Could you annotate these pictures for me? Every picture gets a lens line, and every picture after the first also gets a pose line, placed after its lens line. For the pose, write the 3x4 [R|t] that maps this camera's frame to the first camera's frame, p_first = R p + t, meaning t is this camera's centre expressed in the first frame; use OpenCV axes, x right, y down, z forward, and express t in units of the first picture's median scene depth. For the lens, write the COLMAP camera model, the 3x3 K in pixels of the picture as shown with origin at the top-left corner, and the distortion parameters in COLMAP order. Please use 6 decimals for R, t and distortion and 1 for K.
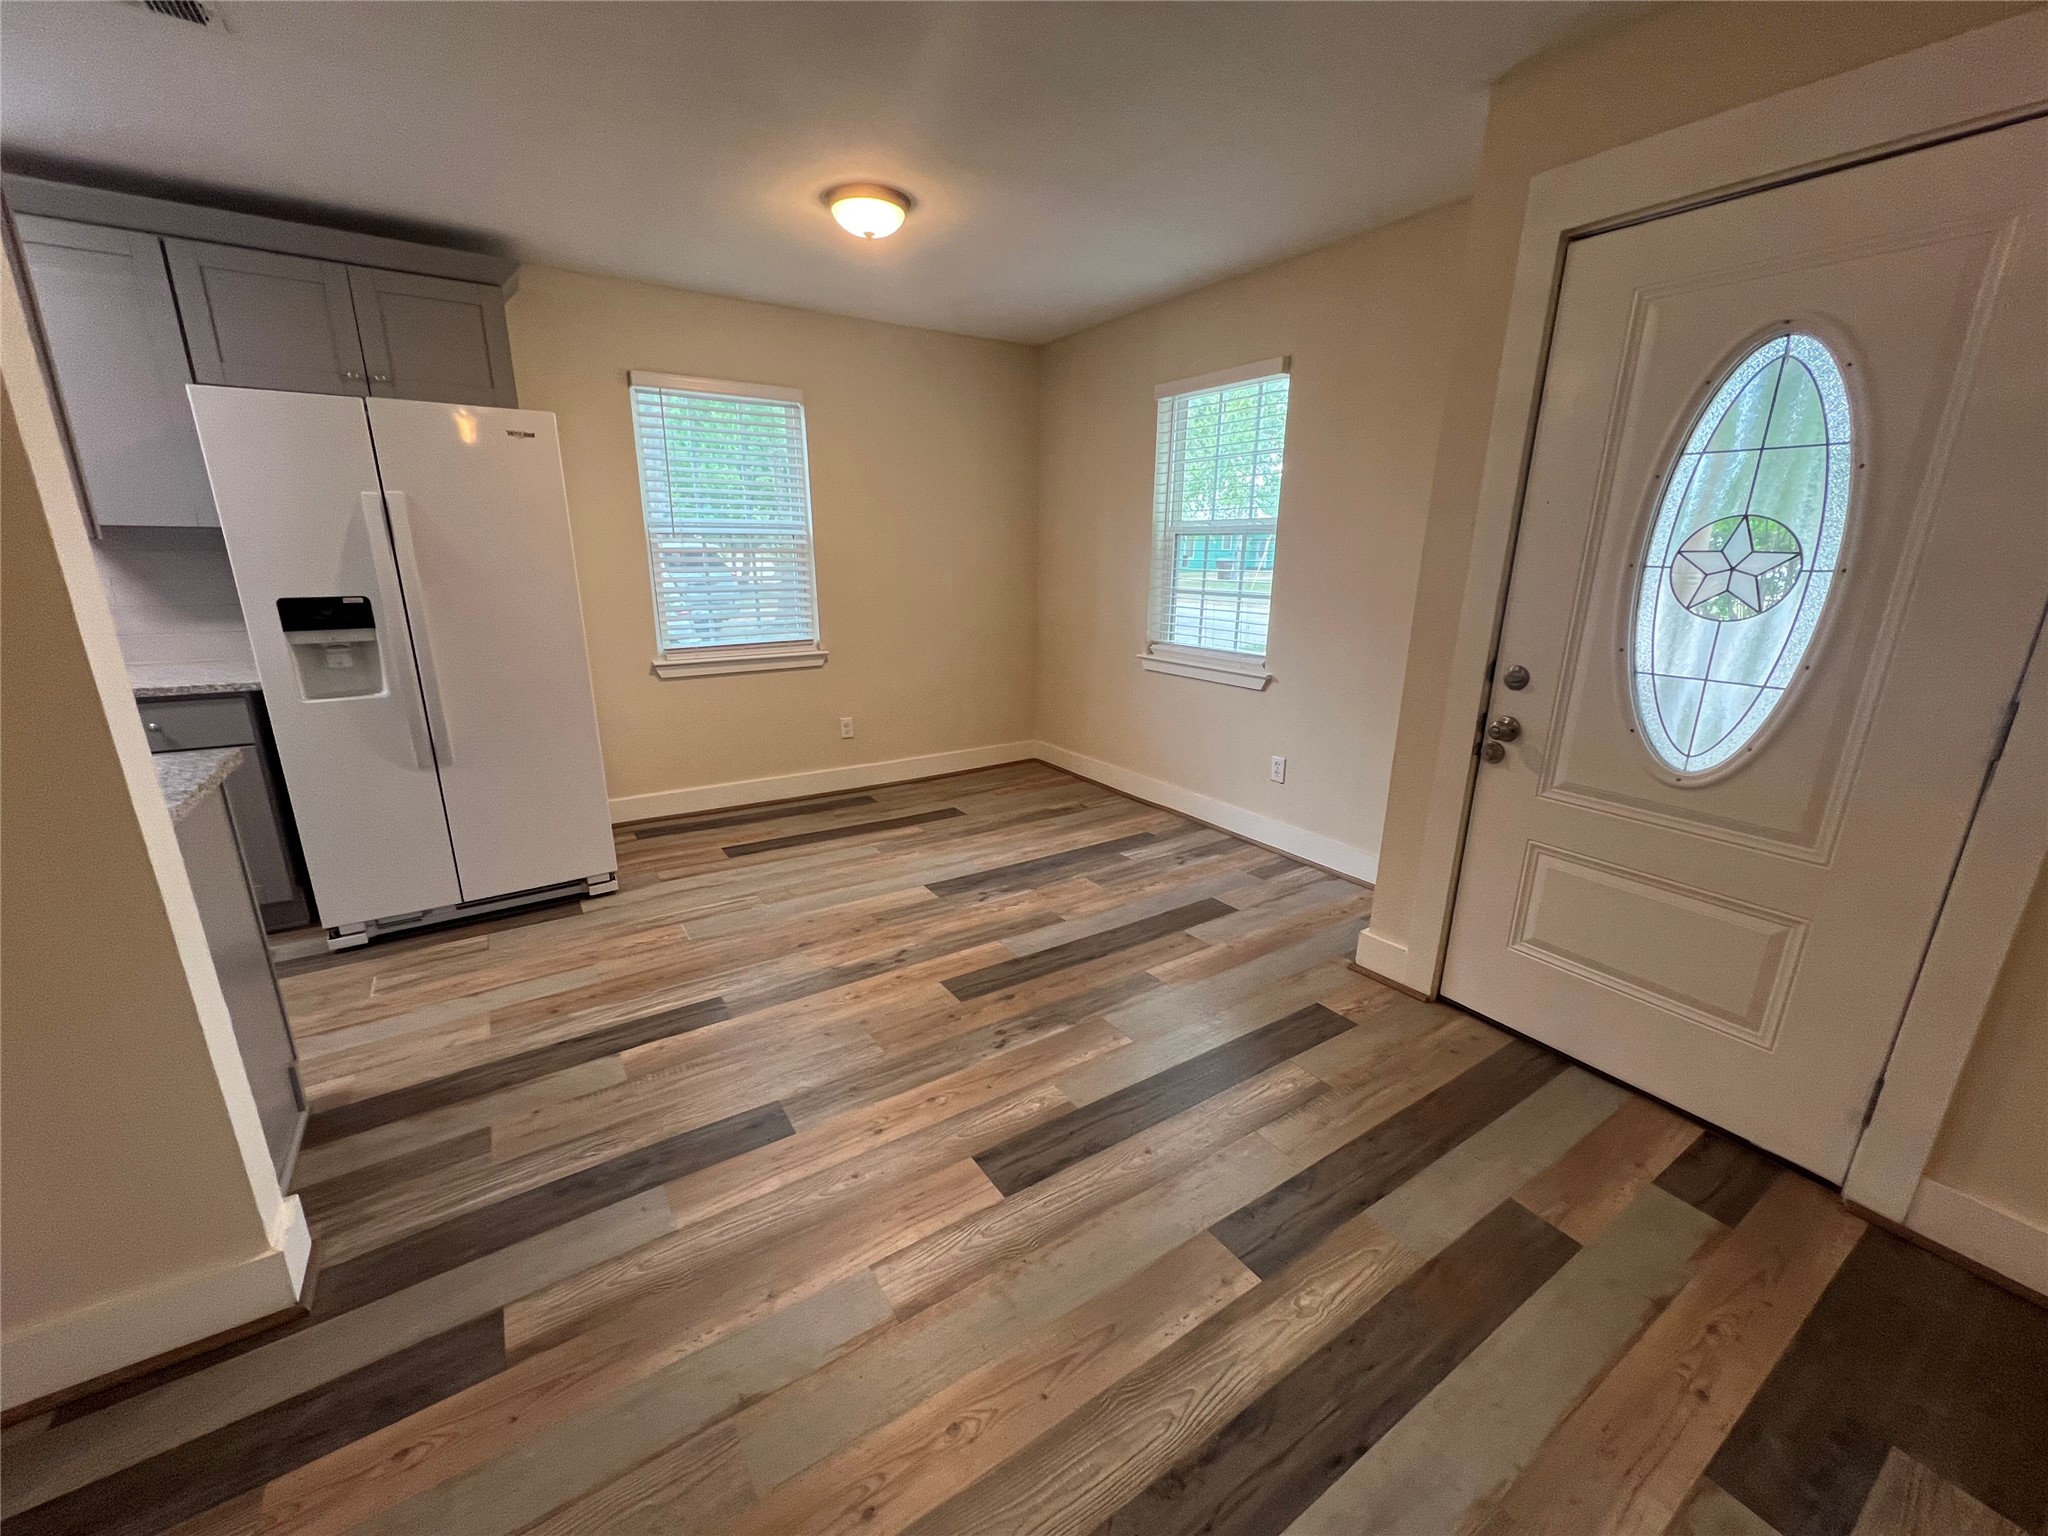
lens RADIAL K [[799.2, 0, 1020.0], [0, 799.2, 771.0], [0, 0, 1]] dist [-0.001408, -0.000446]
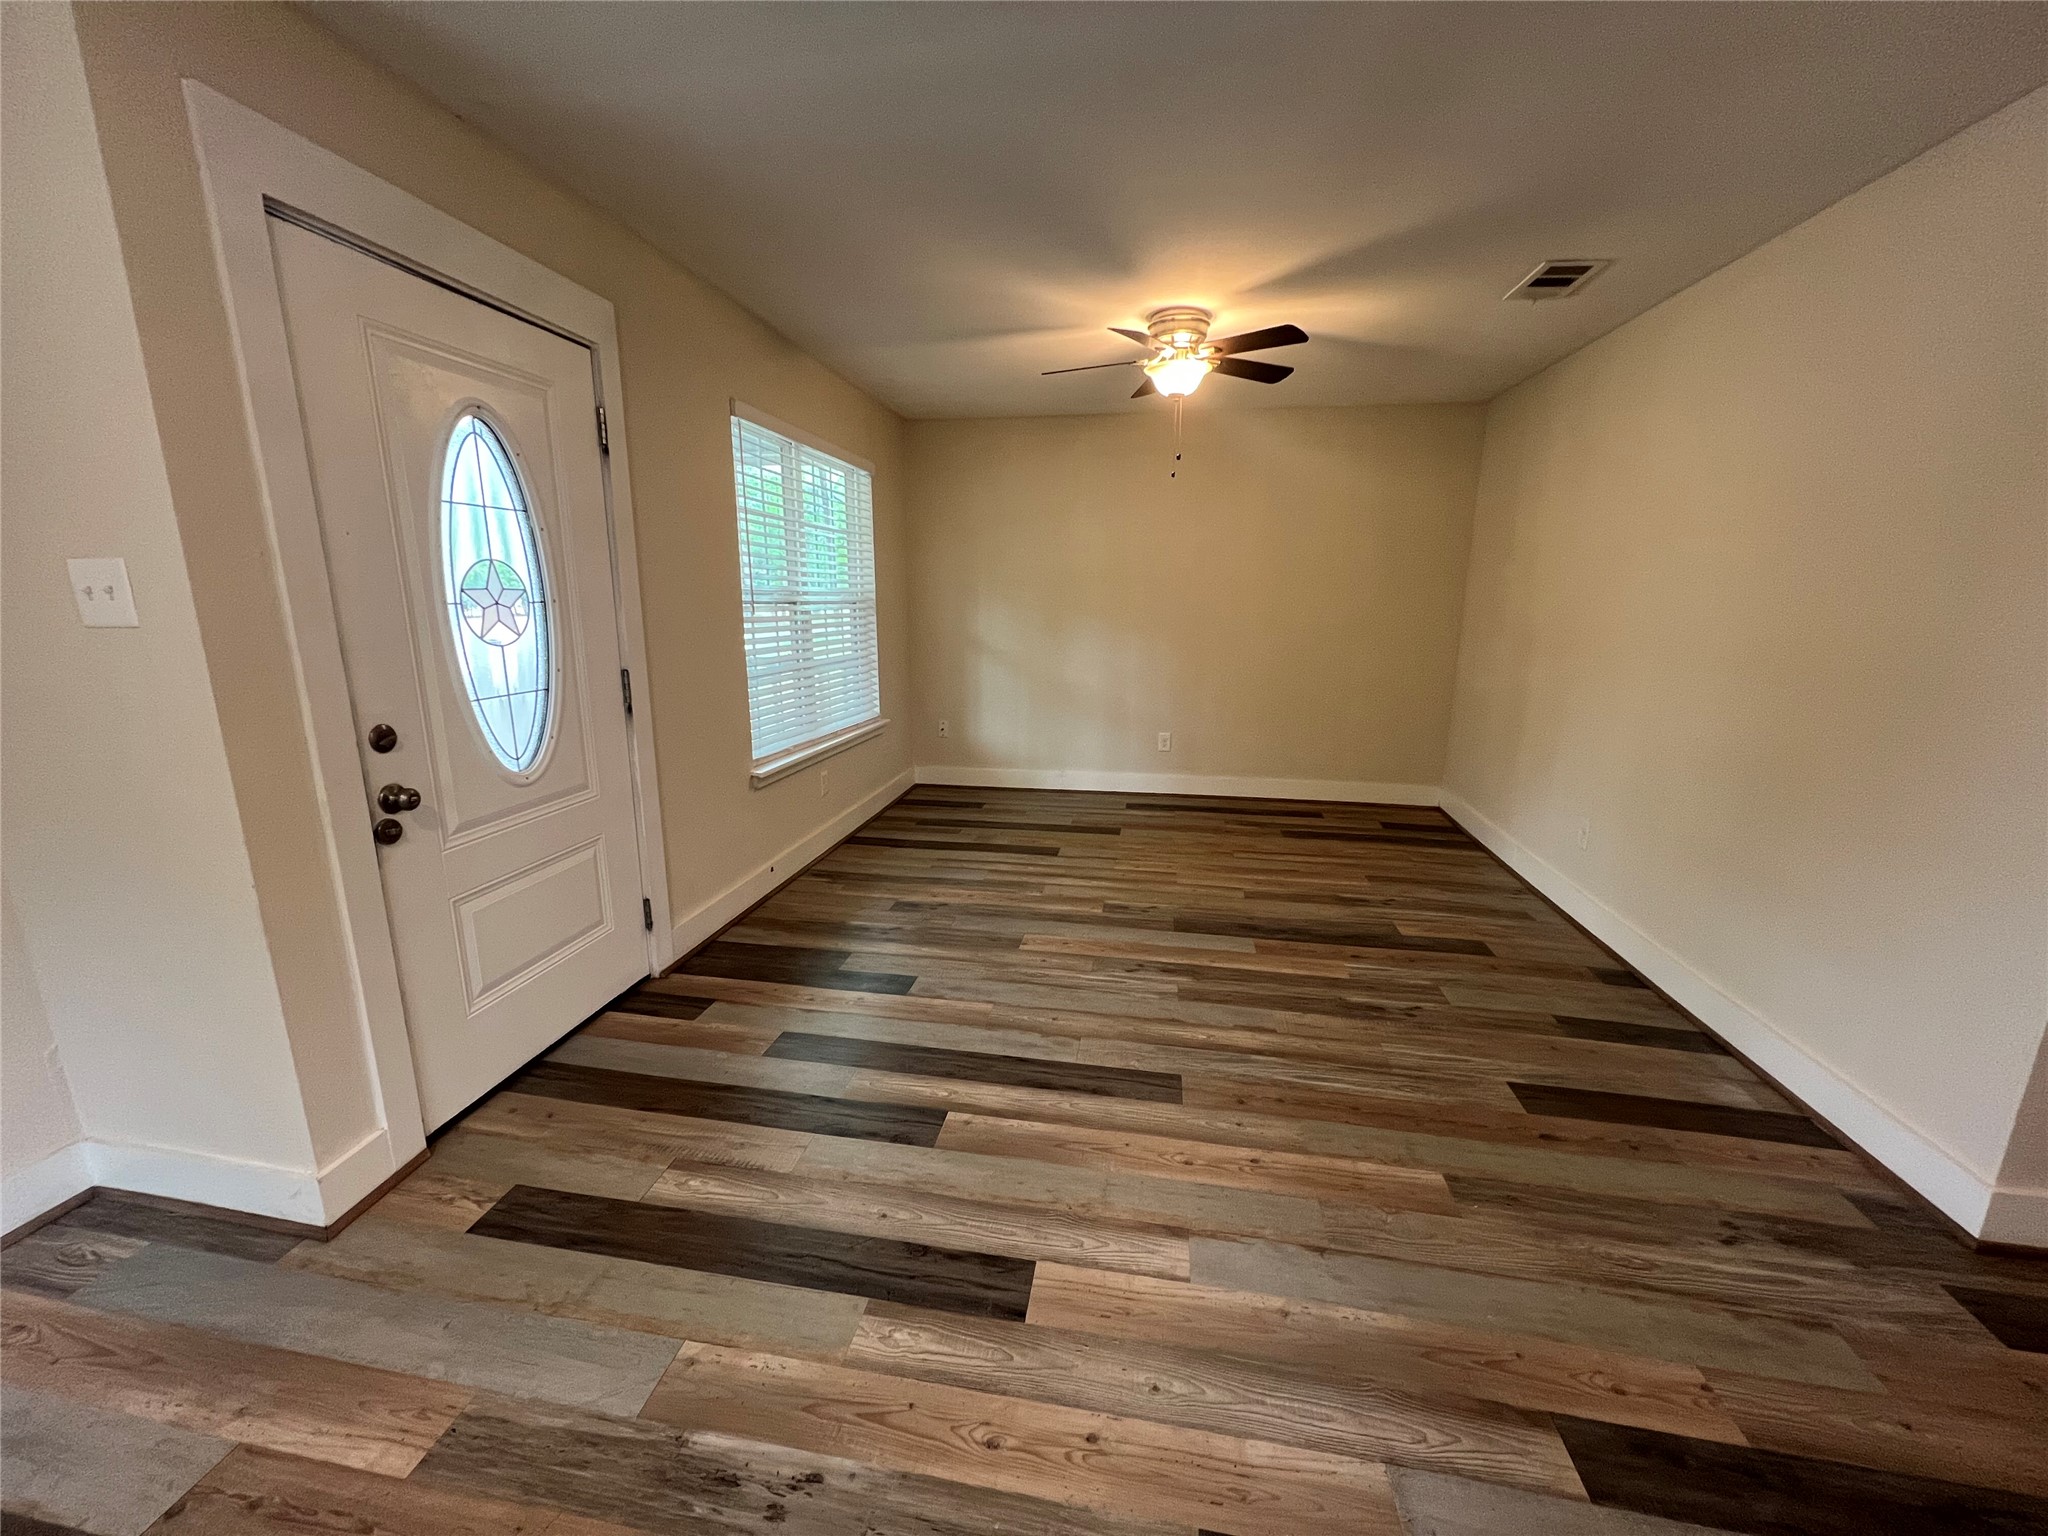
lens RADIAL K [[799.2, 0, 1021.7], [0, 799.2, 771.7], [0, 0, 1]] dist [-0.001408, -0.000446]
pose [[-0.728545, -0.164719, 0.664899, -0.608052], [0.174717, 0.893868, 0.412884, -0.436549], [-0.662342, 0.416974, -0.622444, 1.509920]]
